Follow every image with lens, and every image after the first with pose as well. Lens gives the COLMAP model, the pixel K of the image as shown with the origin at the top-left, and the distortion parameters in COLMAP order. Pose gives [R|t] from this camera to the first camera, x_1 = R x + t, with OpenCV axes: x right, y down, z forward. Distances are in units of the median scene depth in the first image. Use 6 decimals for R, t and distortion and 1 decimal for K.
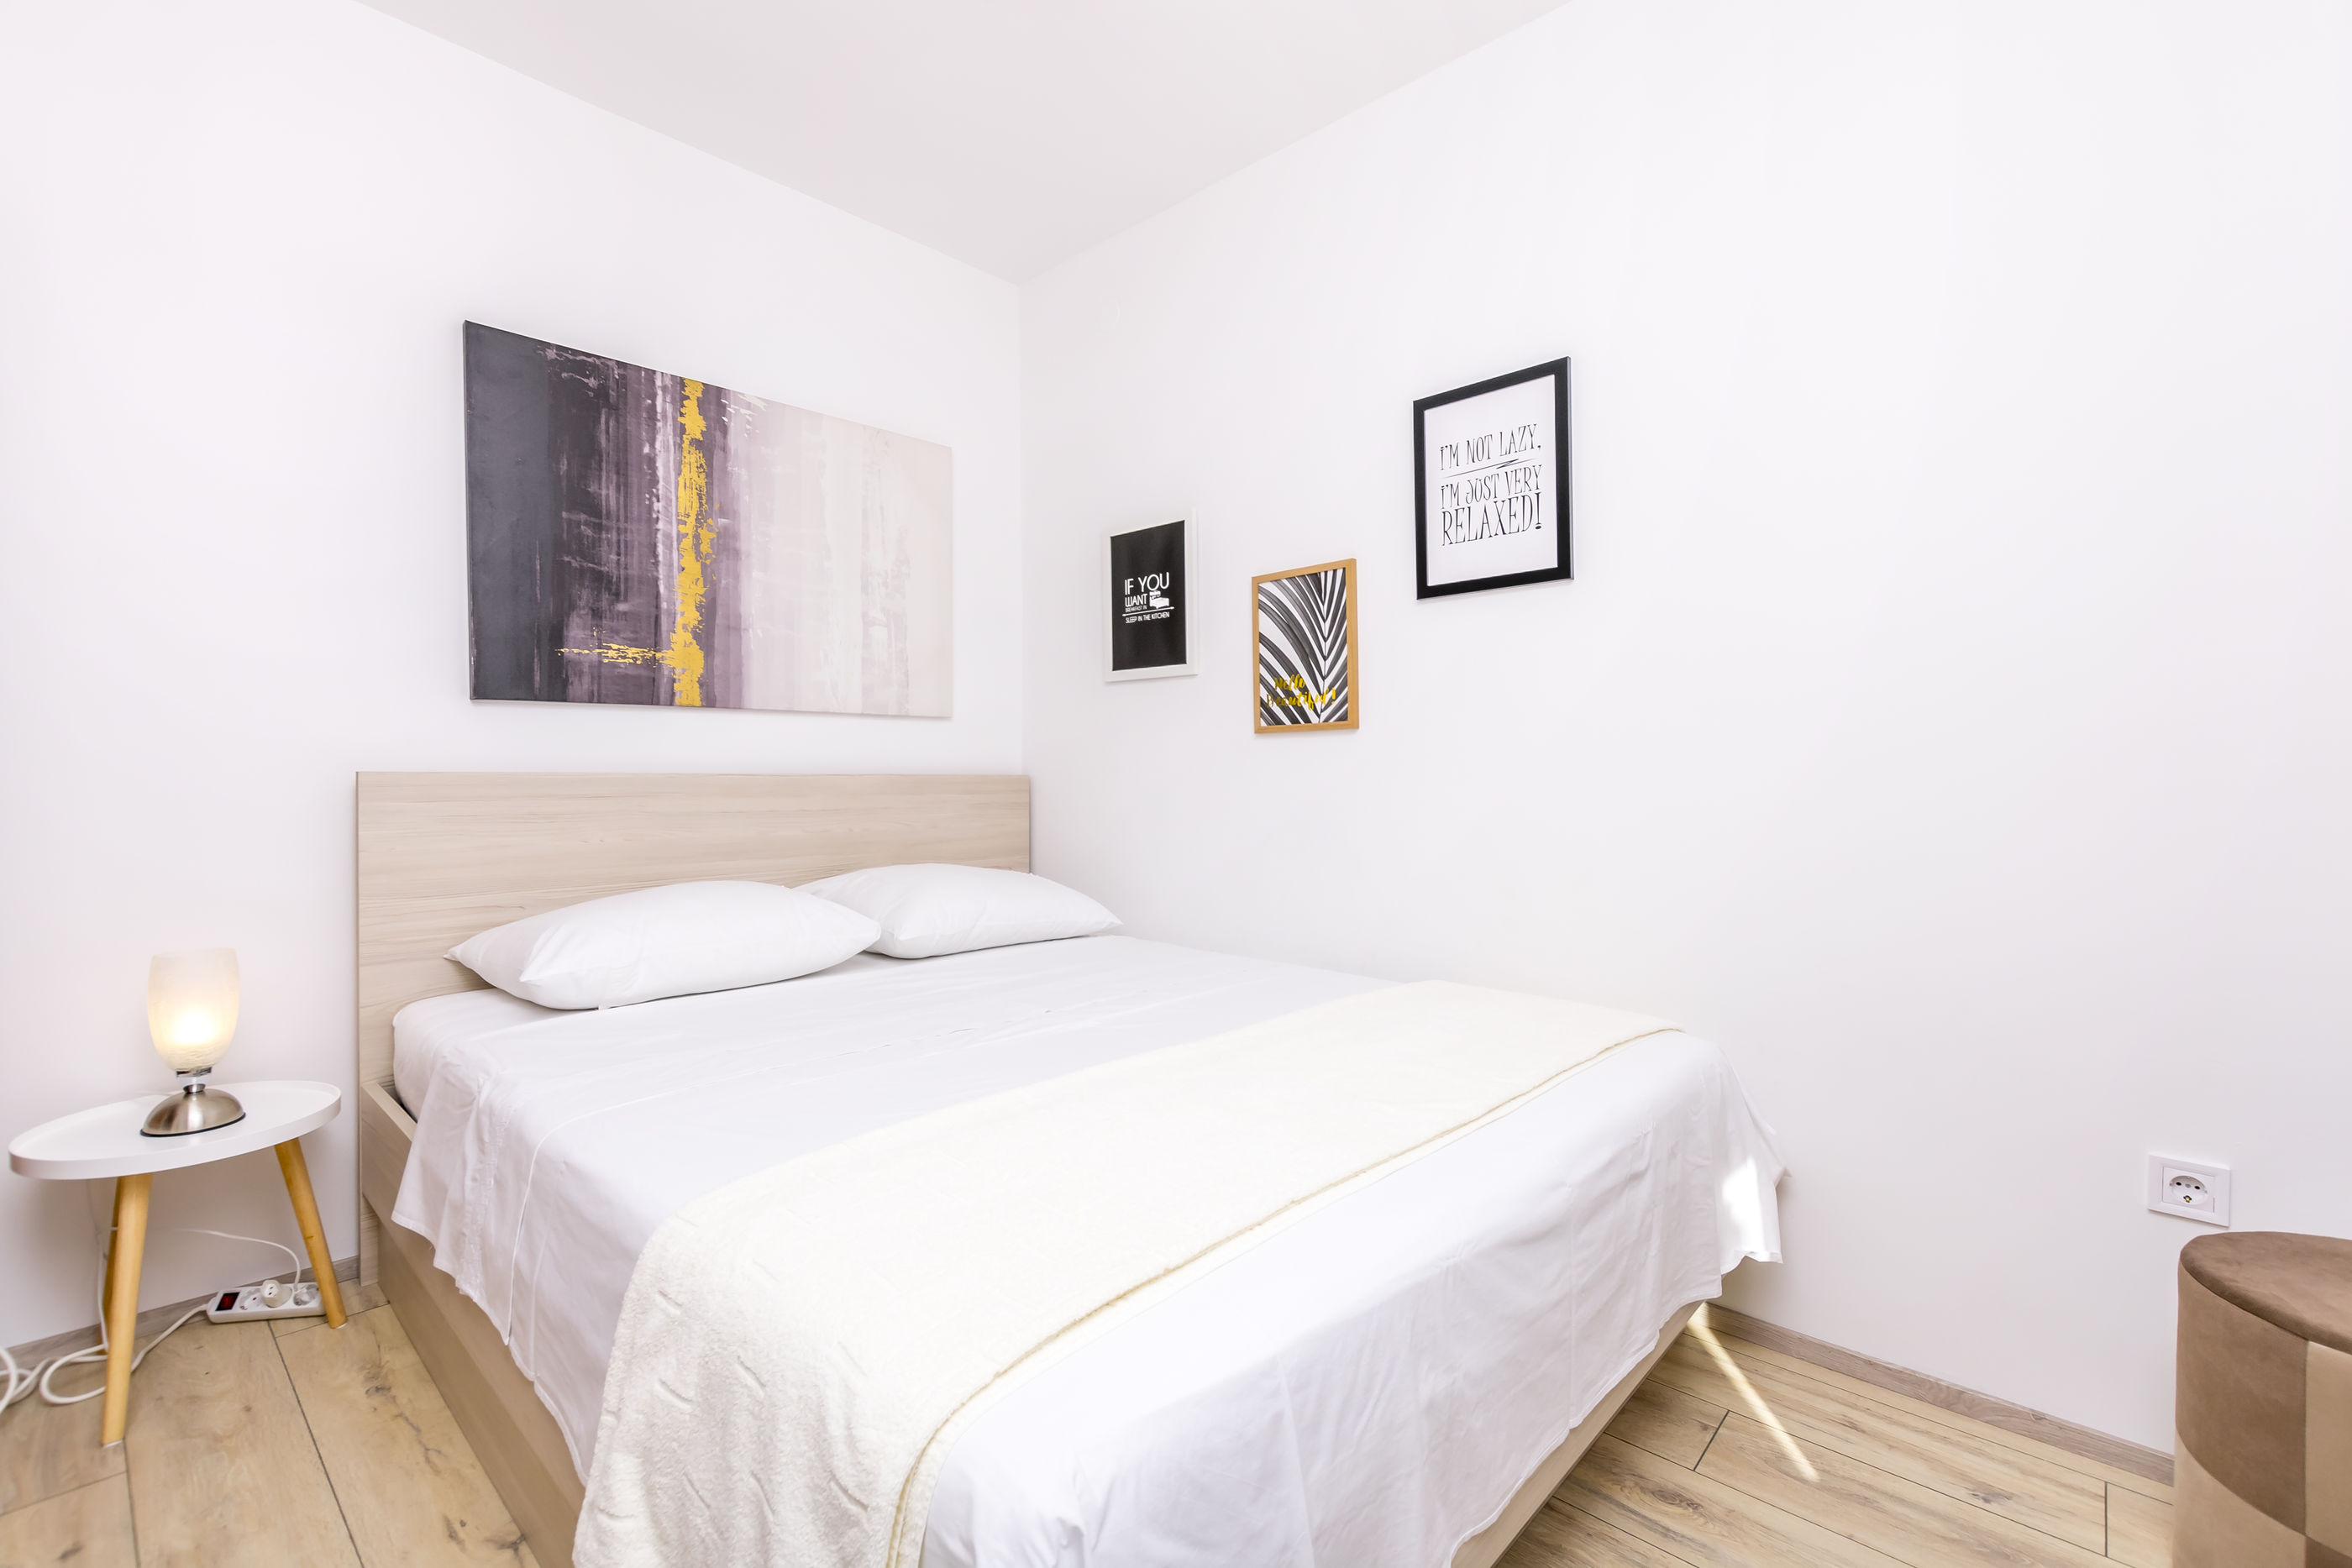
lens RADIAL K [[1045.2, 0, 1176.0], [0, 1045.2, 784.0], [0, 0, 1]] dist [0.001745, 0.000252]
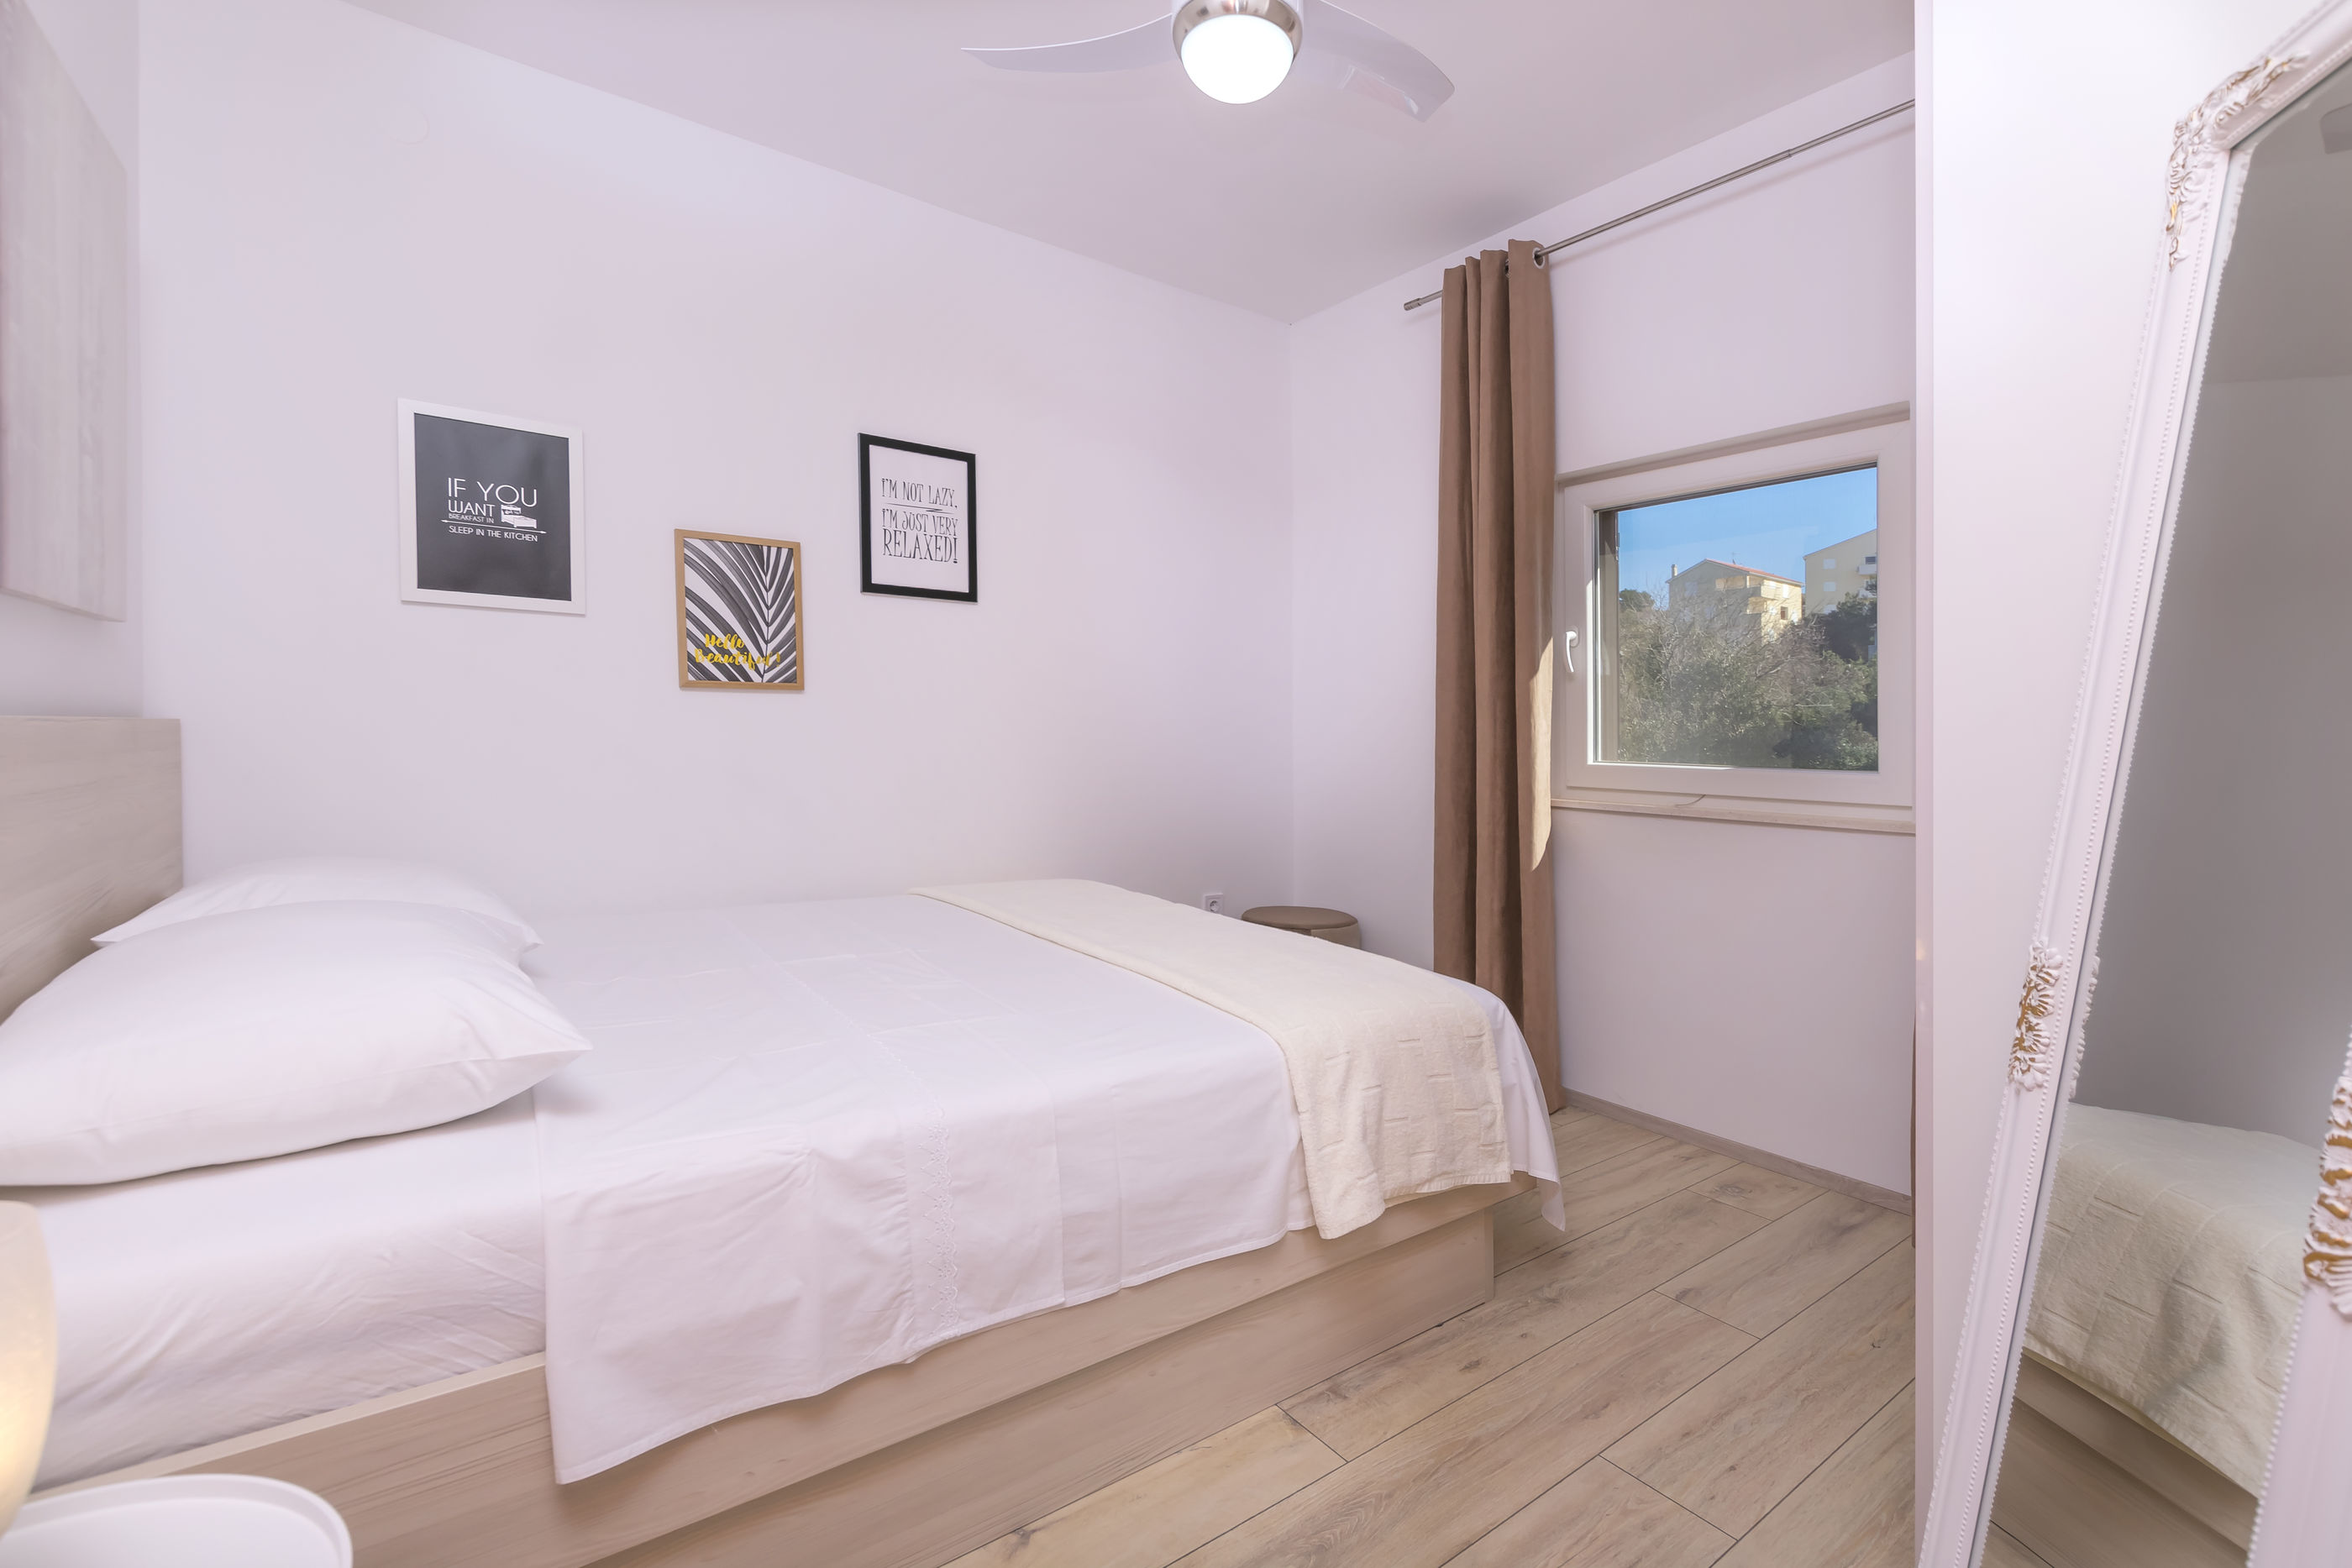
lens RADIAL K [[1045.2, 0, 1176.0], [0, 1045.2, 784.0], [0, 0, 1]] dist [0.001745, 0.000252]
pose [[0.161220, -0.010642, 0.986861, -0.875180], [0.019896, 0.999774, 0.007531, 0.048196], [-0.986718, 0.018420, 0.161396, 0.397337]]
